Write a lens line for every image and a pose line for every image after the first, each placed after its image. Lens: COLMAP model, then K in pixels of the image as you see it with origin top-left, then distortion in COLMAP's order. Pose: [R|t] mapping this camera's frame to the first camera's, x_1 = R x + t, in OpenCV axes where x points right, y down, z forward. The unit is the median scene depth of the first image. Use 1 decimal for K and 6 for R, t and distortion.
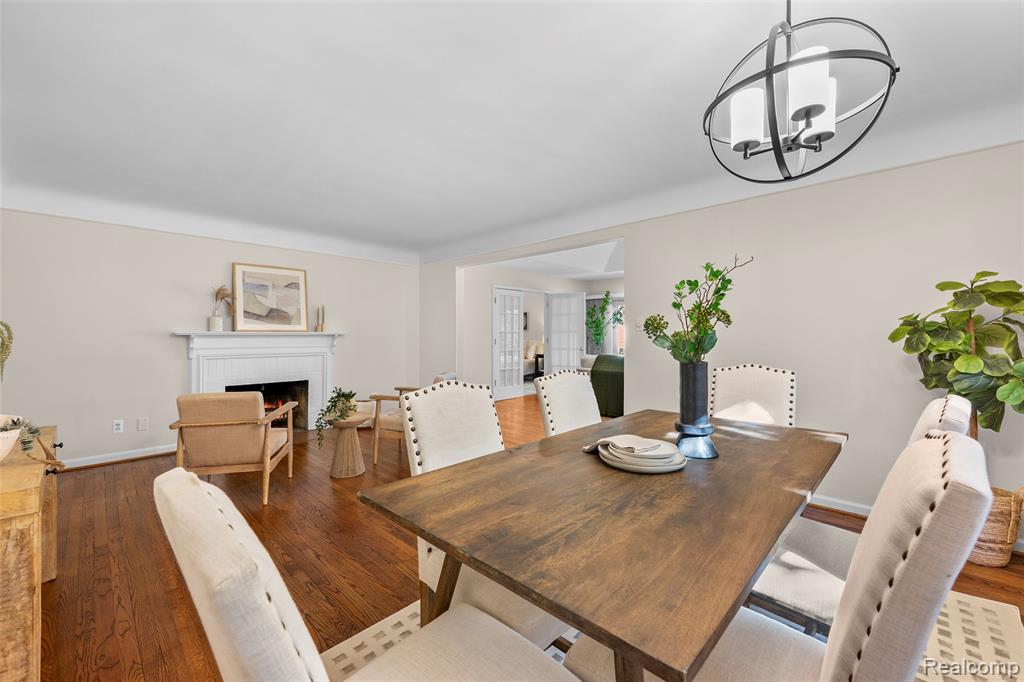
lens RADIAL K [[405.3, 0, 510.2], [0, 405.3, 337.9], [0, 0, 1]] dist [-0.002861, -0.000168]
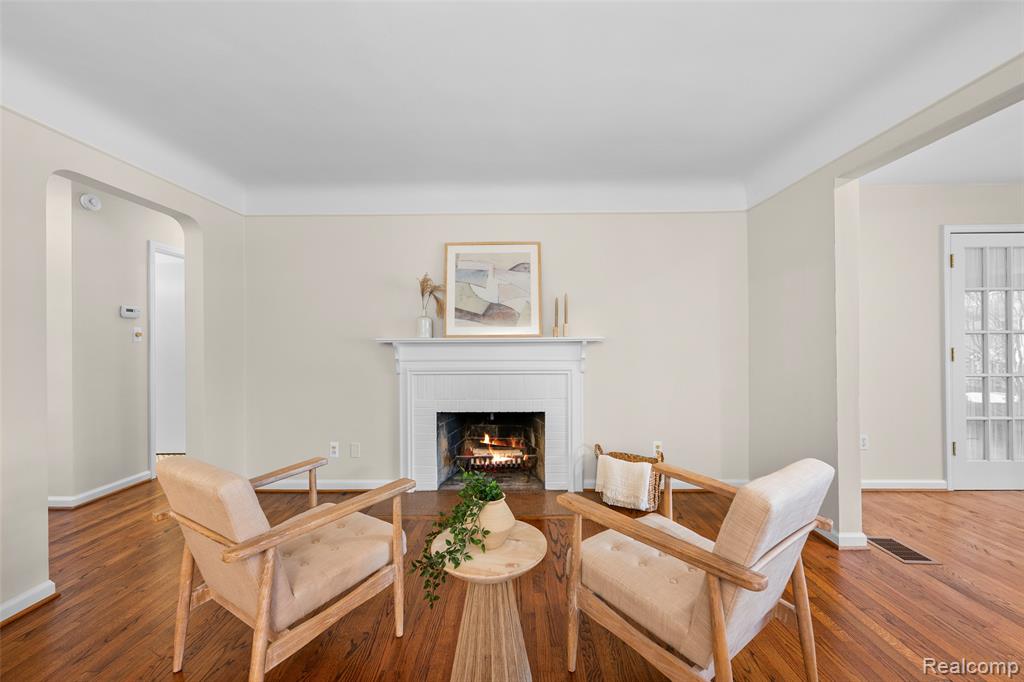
lens RADIAL K [[405.3, 0, 505.3], [0, 405.3, 343.0], [0, 0, 1]] dist [-0.002861, -0.000168]
pose [[0.684369, -0.006084, -0.729110, -0.078837], [-0.000570, 0.999960, -0.008879, 0.000052], [0.729135, 0.006492, 0.684339, 0.573465]]
